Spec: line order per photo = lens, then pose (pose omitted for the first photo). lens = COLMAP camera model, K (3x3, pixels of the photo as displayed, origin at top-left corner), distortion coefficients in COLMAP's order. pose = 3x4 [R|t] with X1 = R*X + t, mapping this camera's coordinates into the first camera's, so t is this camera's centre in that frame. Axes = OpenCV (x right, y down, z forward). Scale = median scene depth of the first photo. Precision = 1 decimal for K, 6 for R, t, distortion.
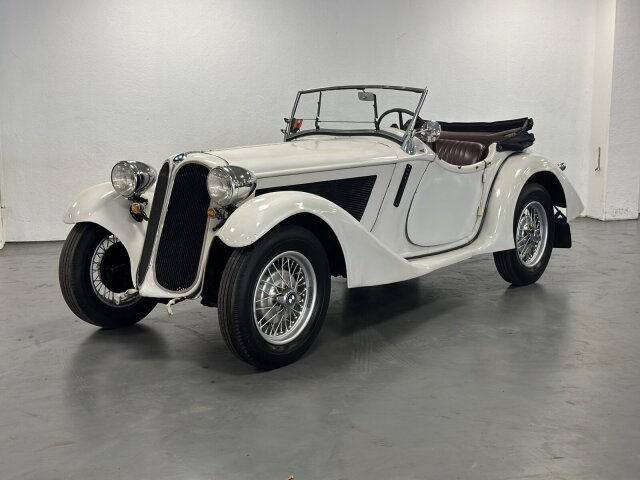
lens RADIAL K [[900.7, 0, 318.4], [0, 900.7, 236.3], [0, 0, 1]] dist [0.103888, 0.000000]
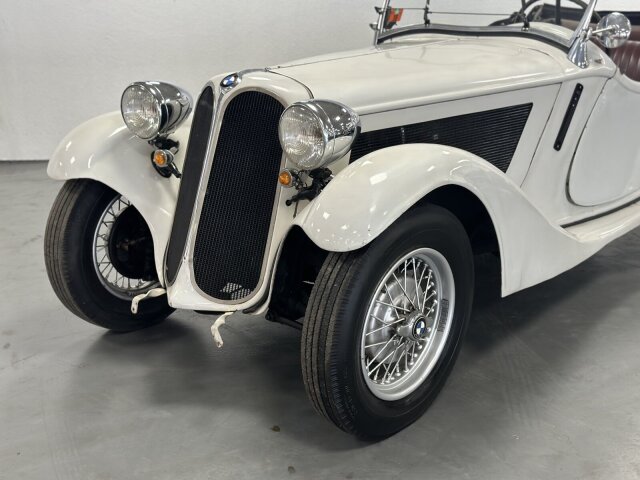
lens RADIAL K [[900.7, 0, 318.1], [0, 900.7, 240.0], [0, 0, 1]] dist [0.103888, 0.000000]
pose [[0.999500, 0.014850, -0.027924, -0.072647], [-0.010889, 0.990512, 0.136998, -0.061805], [0.029694, -0.136625, 0.990178, 0.366782]]
